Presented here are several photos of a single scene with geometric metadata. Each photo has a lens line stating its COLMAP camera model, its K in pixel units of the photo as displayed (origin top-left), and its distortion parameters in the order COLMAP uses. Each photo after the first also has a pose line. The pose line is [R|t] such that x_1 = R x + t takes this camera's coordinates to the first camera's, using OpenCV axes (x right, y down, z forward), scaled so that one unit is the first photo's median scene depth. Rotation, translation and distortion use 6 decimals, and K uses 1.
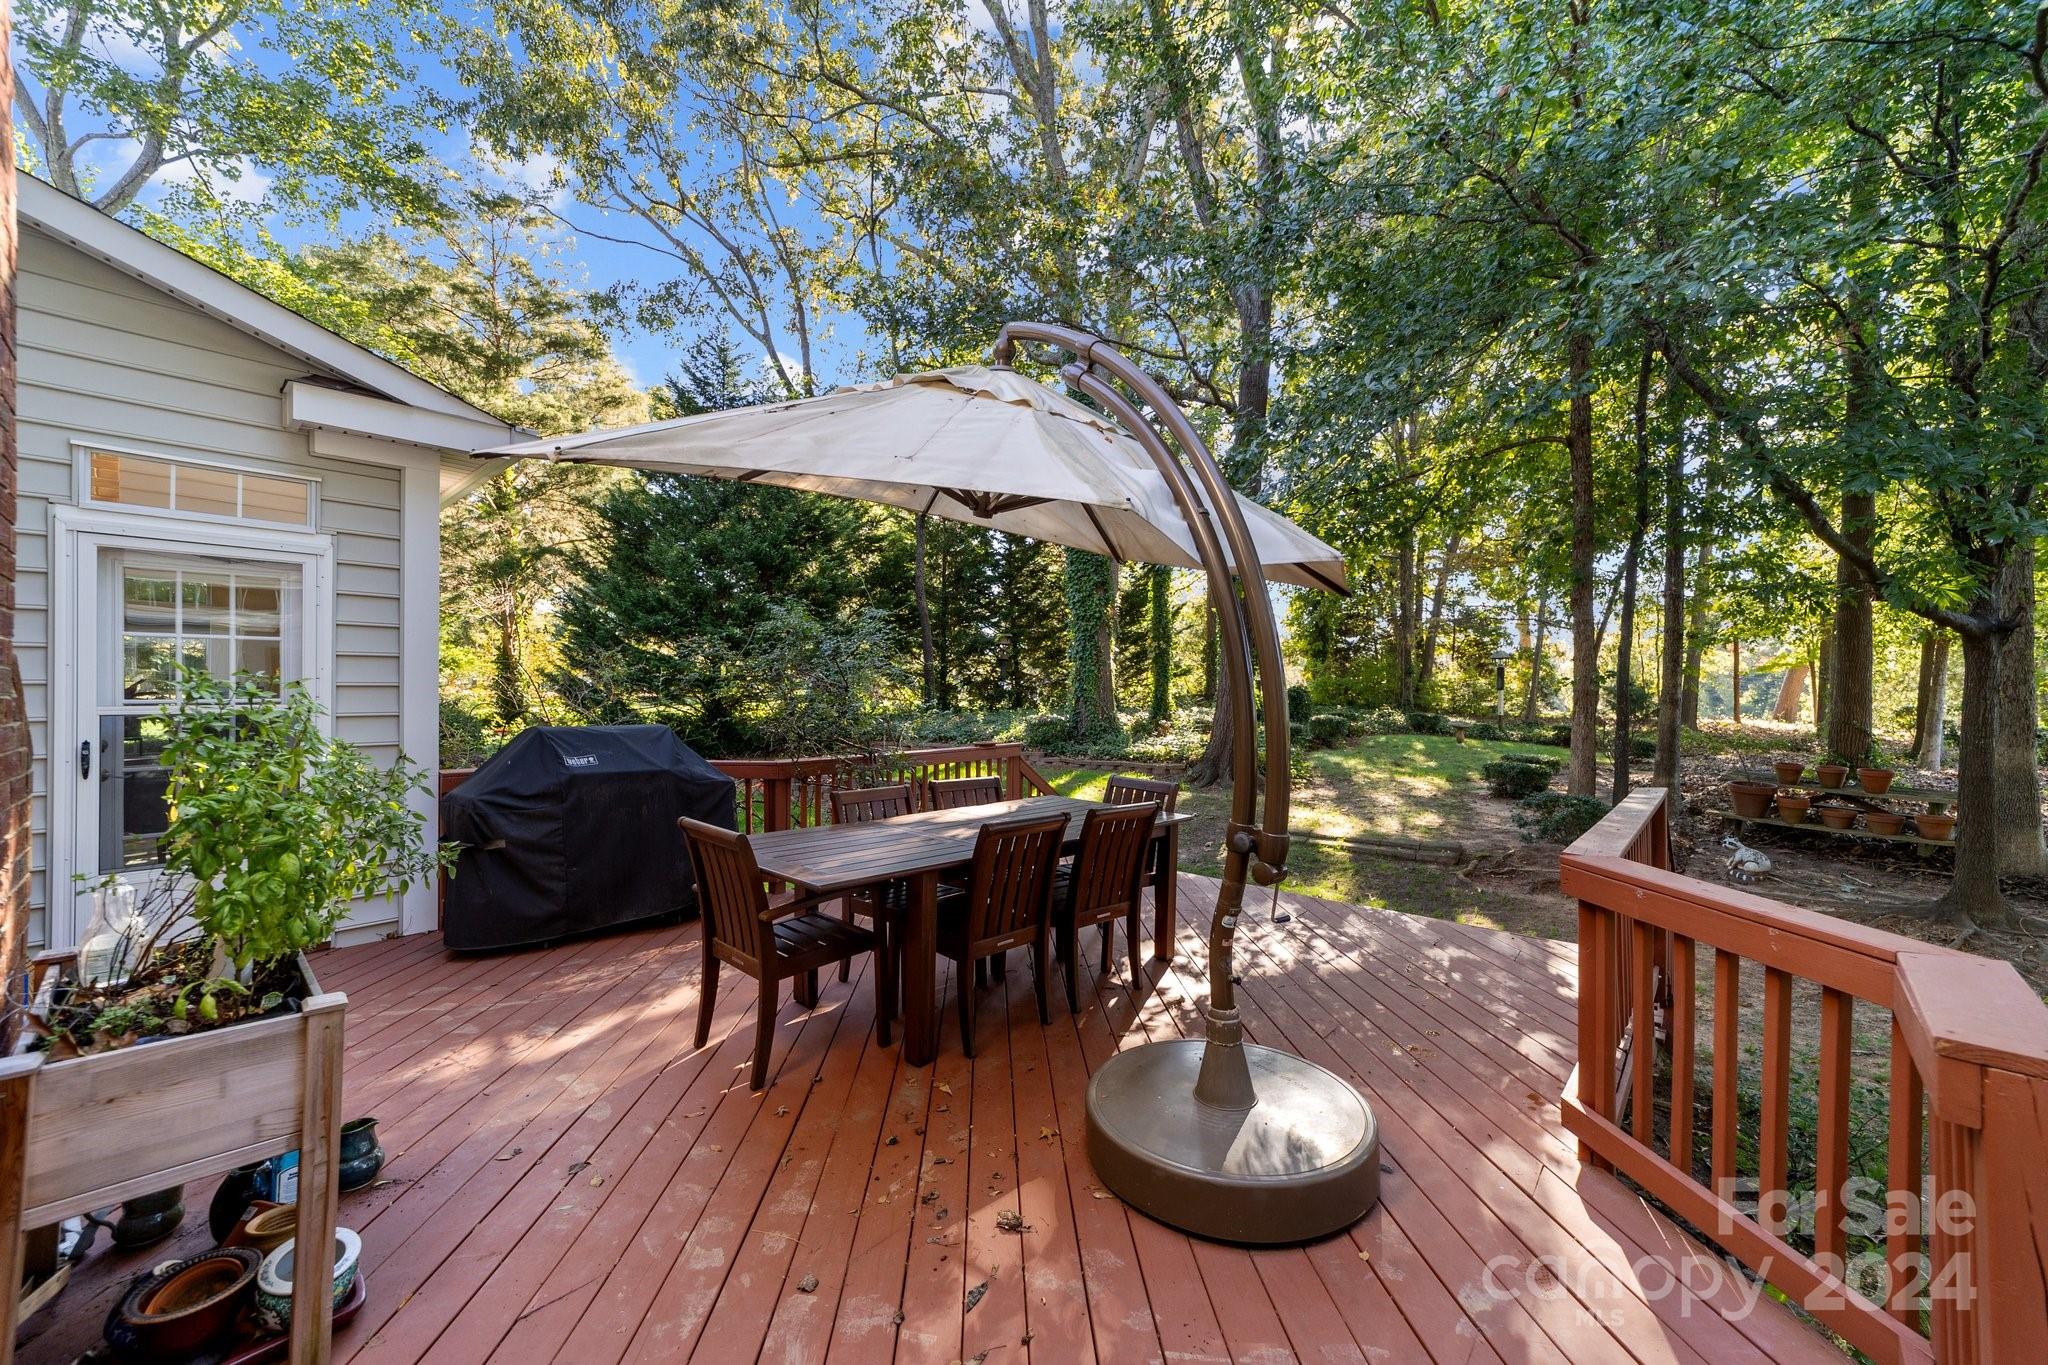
lens RADIAL K [[789.3, 0, 1024.0], [0, 789.3, 686.6], [0, 0, 1]] dist [0.001687, 0.000568]
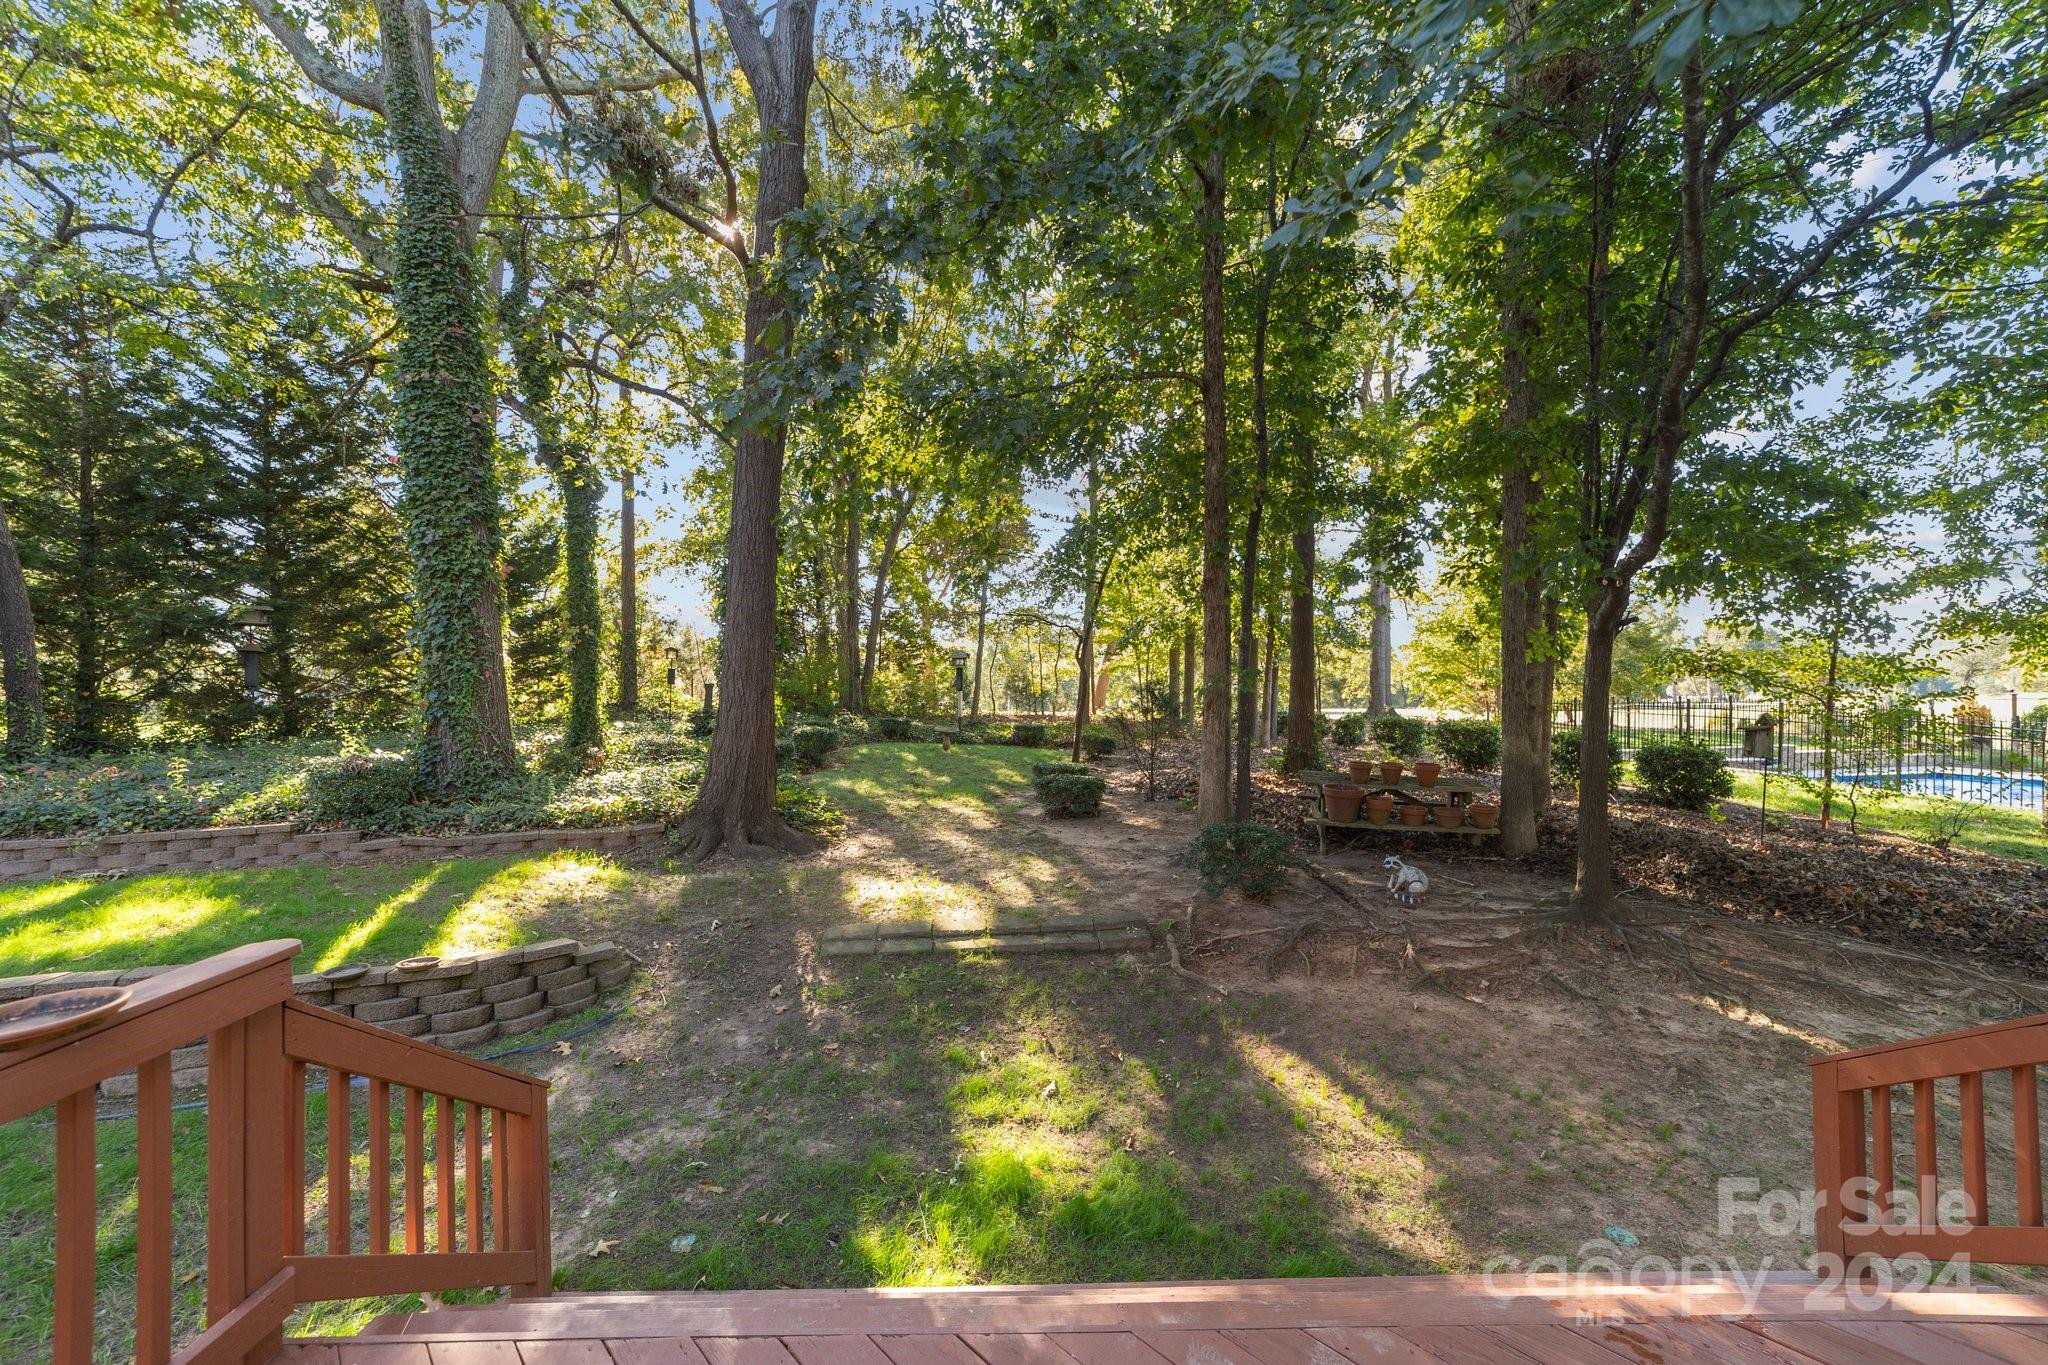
lens RADIAL K [[789.3, 0, 1020.4], [0, 789.3, 688.4], [0, 0, 1]] dist [0.001687, 0.000568]
pose [[0.741454, -0.015765, 0.670818, 0.001258], [0.016522, 0.999850, 0.005236, -0.002194], [-0.670800, 0.007201, 0.741603, 0.208422]]
